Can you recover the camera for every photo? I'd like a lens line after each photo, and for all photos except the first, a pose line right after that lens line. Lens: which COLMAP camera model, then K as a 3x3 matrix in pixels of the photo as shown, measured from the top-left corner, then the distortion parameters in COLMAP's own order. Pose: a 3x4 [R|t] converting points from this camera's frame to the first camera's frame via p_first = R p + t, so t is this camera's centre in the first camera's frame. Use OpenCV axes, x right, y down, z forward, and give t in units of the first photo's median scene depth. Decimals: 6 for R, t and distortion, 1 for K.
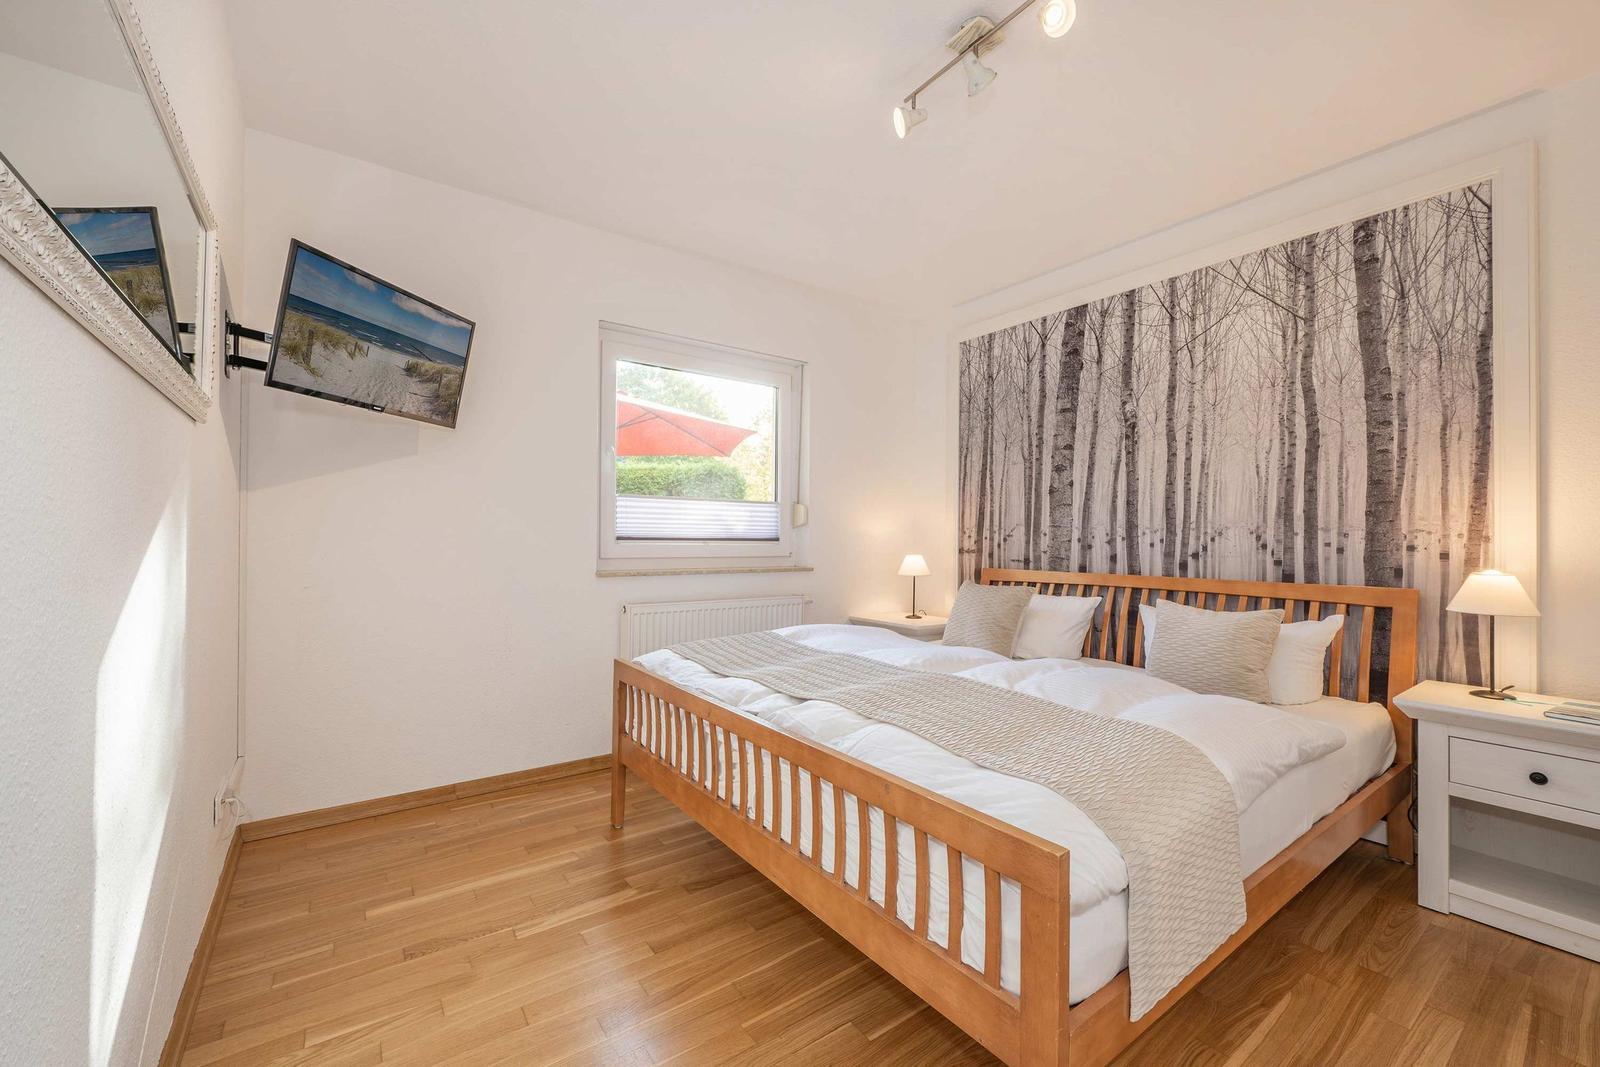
lens RADIAL K [[637.9, 0, 806.5], [0, 637.9, 539.0], [0, 0, 1]] dist [0.000223, 0.000187]
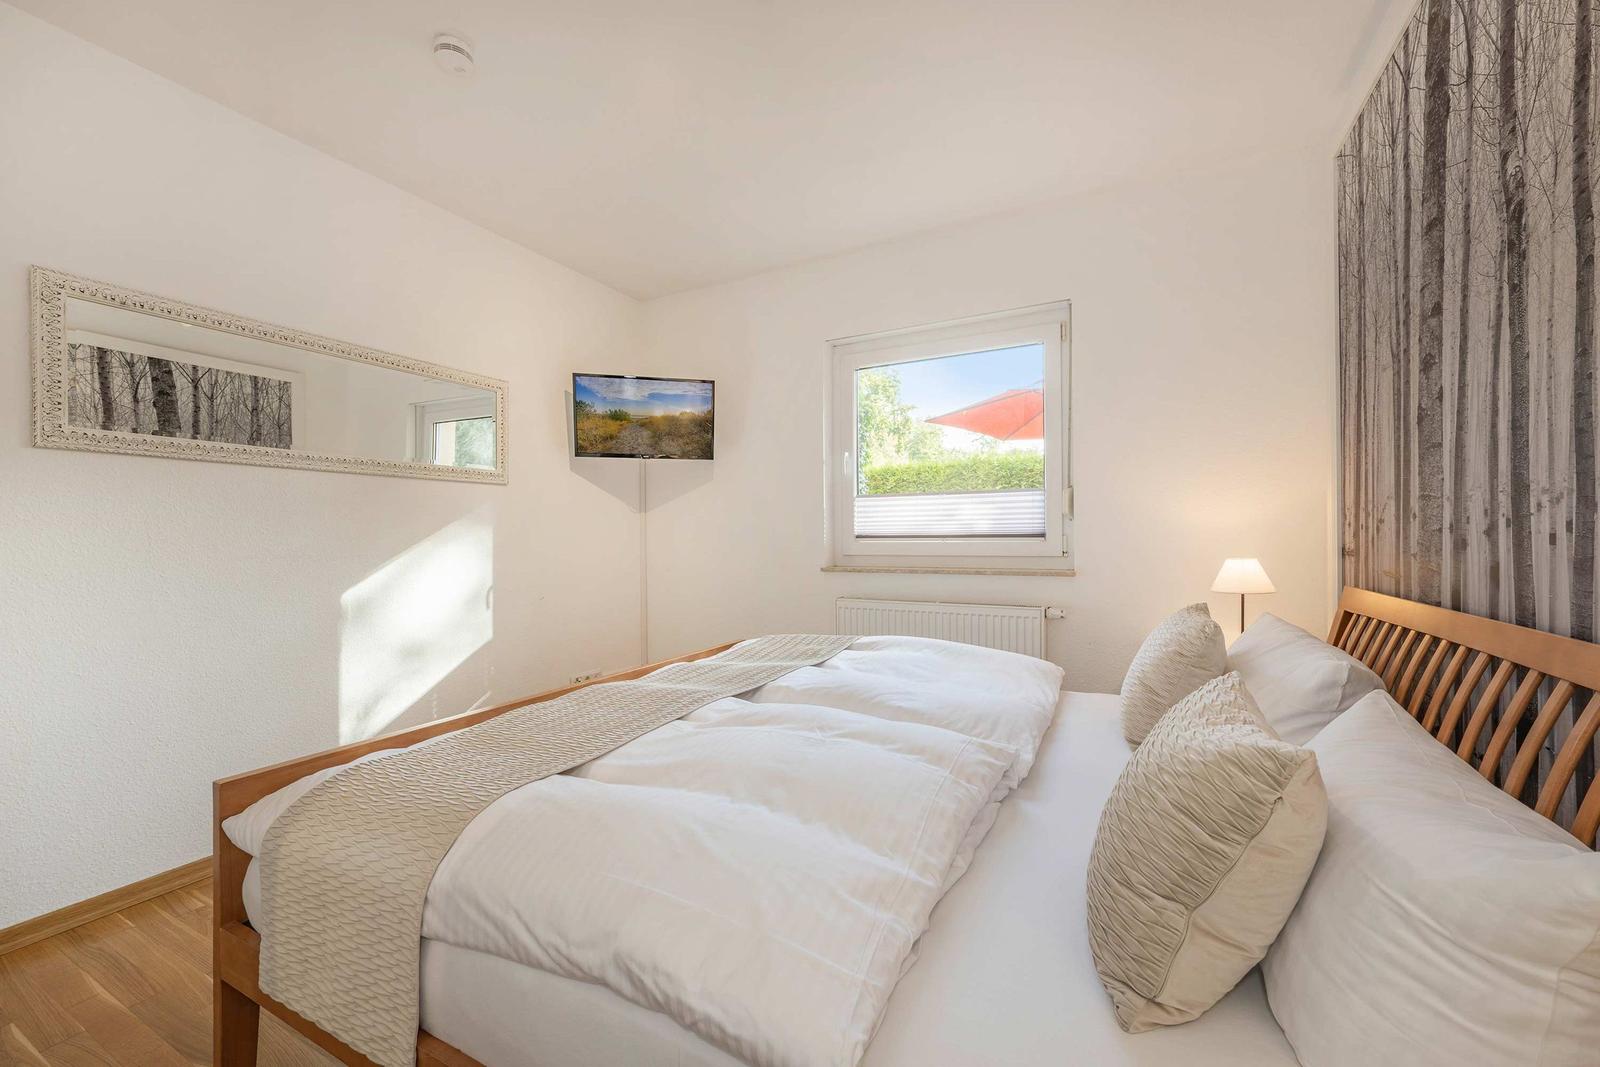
lens RADIAL K [[637.9, 0, 805.1], [0, 637.9, 539.4], [0, 0, 1]] dist [0.000223, 0.000187]
pose [[0.443338, -0.007271, -0.896325, 0.625459], [0.009702, 0.999947, -0.003312, 0.006624], [0.896302, -0.007227, 0.443385, 0.449767]]
